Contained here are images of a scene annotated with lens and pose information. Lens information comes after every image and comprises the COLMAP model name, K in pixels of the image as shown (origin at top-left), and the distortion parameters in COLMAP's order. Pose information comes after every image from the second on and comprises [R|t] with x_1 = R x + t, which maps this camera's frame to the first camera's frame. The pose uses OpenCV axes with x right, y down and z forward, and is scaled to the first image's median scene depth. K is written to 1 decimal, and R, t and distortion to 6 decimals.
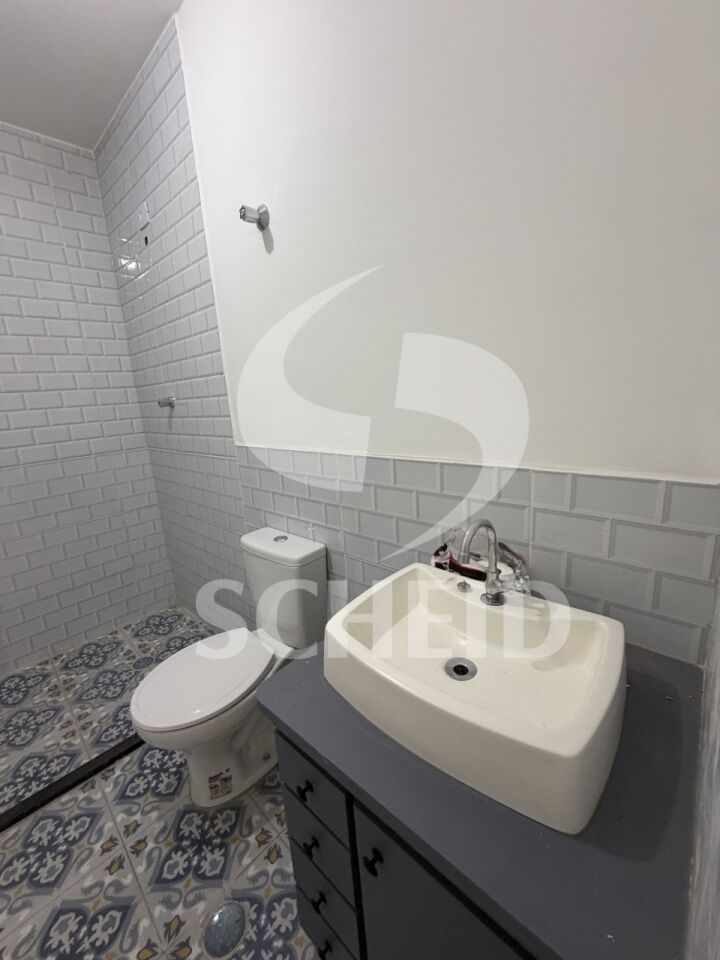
lens RADIAL K [[385.1, 0, 359.4], [0, 385.1, 480.3], [0, 0, 1]] dist [0.002869, 0.000059]
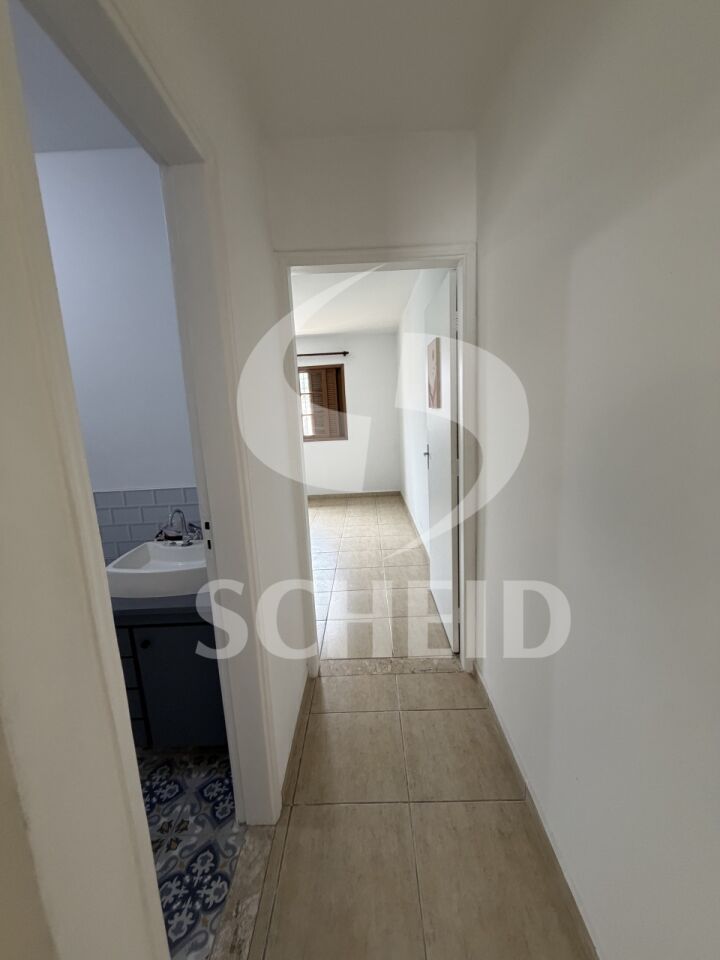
lens RADIAL K [[385.1, 0, 361.2], [0, 385.1, 478.8], [0, 0, 1]] dist [0.002869, 0.000059]
pose [[0.751531, -0.085824, 0.654092, -0.281841], [0.145815, 0.988589, -0.037824, 0.131685], [-0.643381, 0.123802, 0.755469, -1.206674]]
